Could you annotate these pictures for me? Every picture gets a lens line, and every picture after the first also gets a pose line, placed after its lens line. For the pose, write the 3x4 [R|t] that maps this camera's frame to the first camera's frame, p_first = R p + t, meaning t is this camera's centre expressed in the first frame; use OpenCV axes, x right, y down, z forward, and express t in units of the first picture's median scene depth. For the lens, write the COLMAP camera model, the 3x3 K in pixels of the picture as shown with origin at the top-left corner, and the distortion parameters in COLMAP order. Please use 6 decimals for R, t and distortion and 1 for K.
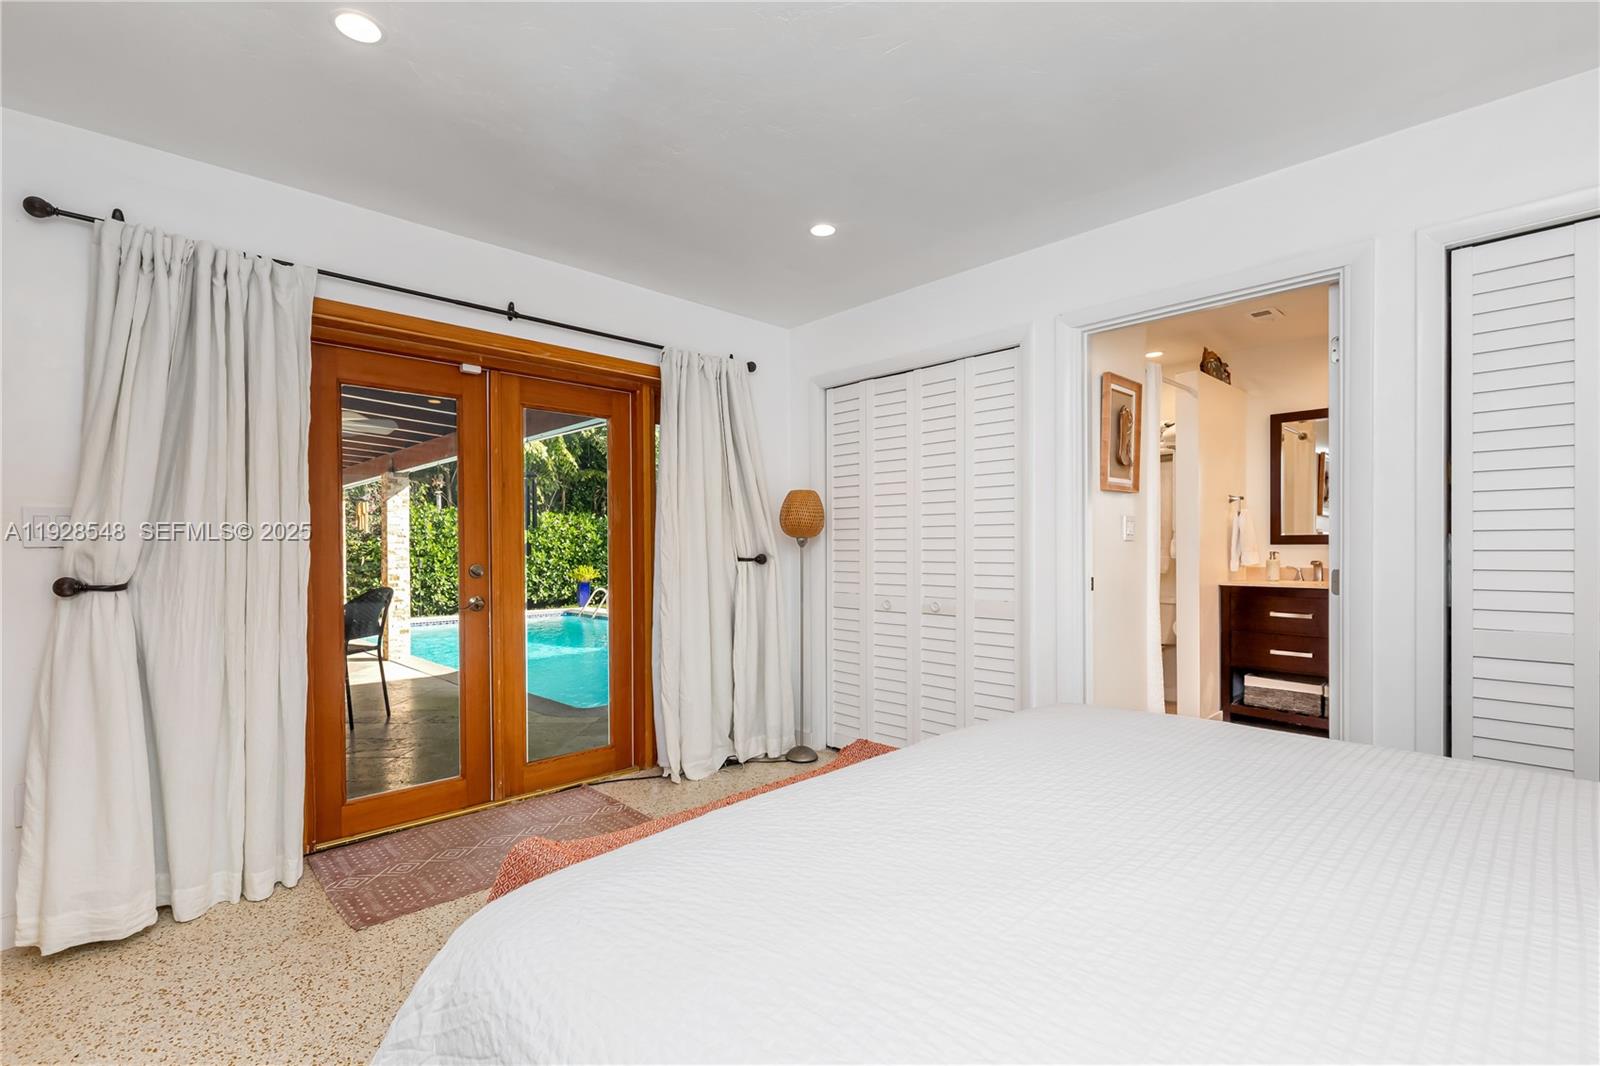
lens RADIAL K [[715.3, 0, 795.8], [0, 715.3, 539.4], [0, 0, 1]] dist [-0.000950, -0.000222]
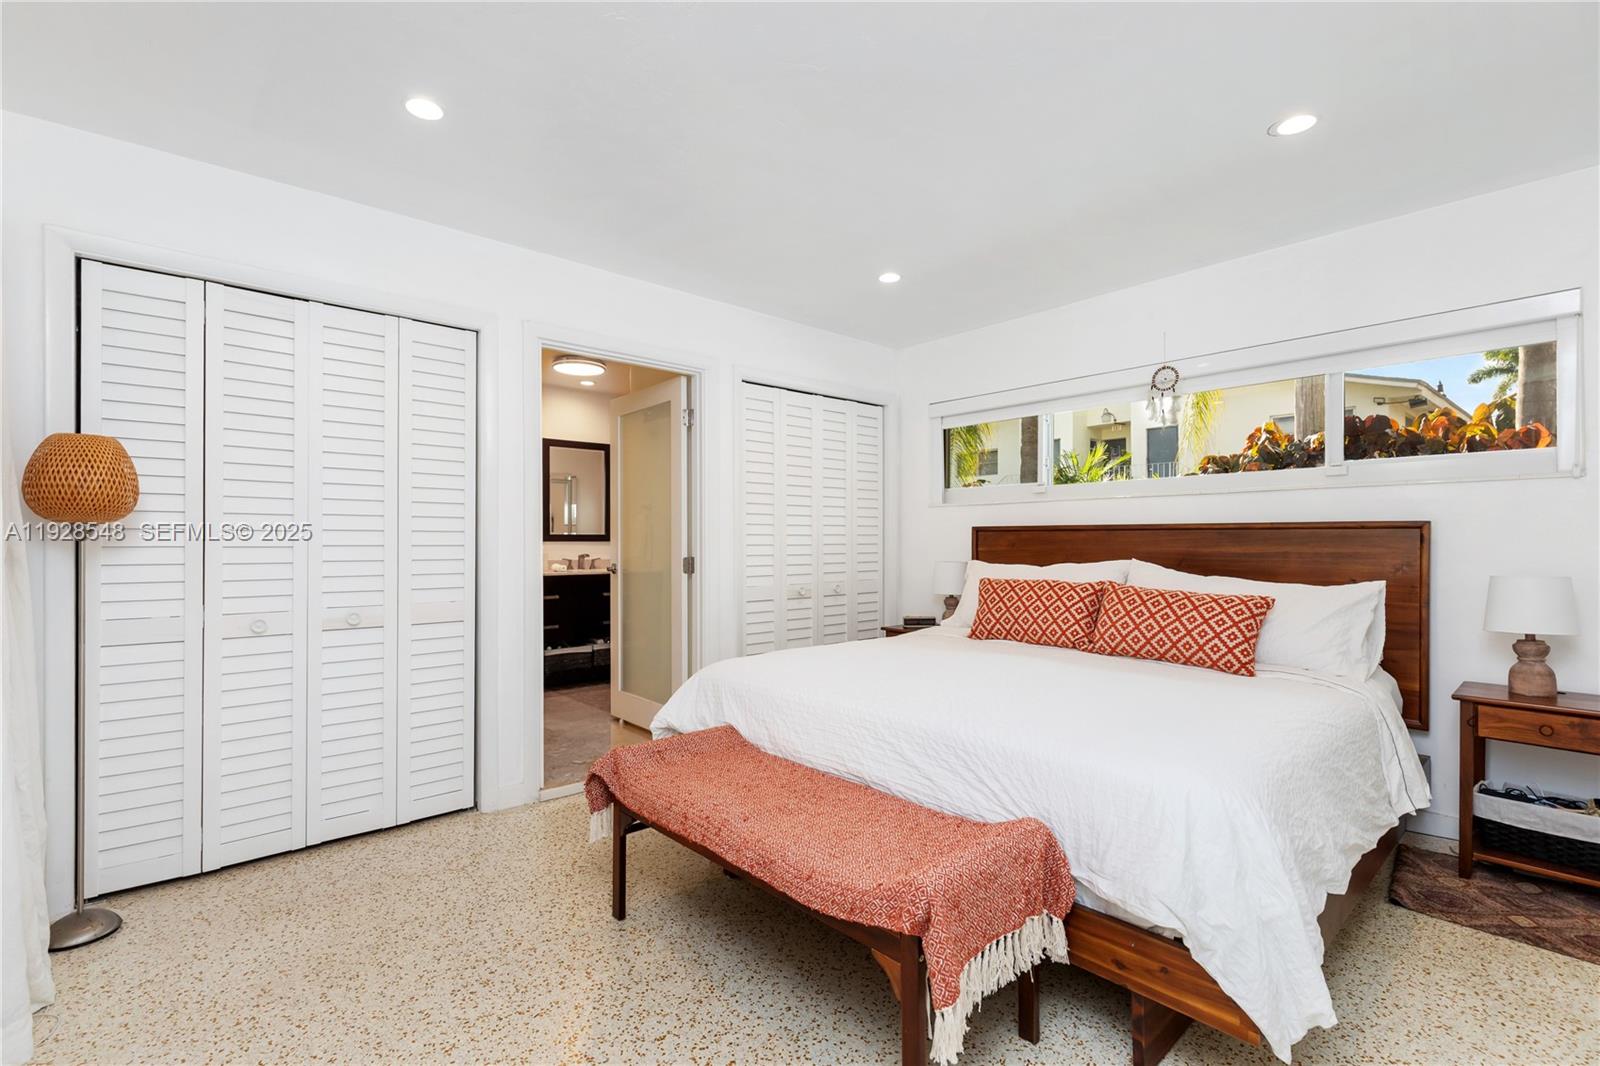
lens RADIAL K [[715.3, 0, 795.8], [0, 715.3, 539.4], [0, 0, 1]] dist [-0.000950, -0.000222]
pose [[0.058369, 0.008258, 0.998261, -0.568650], [-0.014239, 0.999871, -0.007439, 0.006776], [-0.998194, -0.013780, 0.058479, 0.485202]]
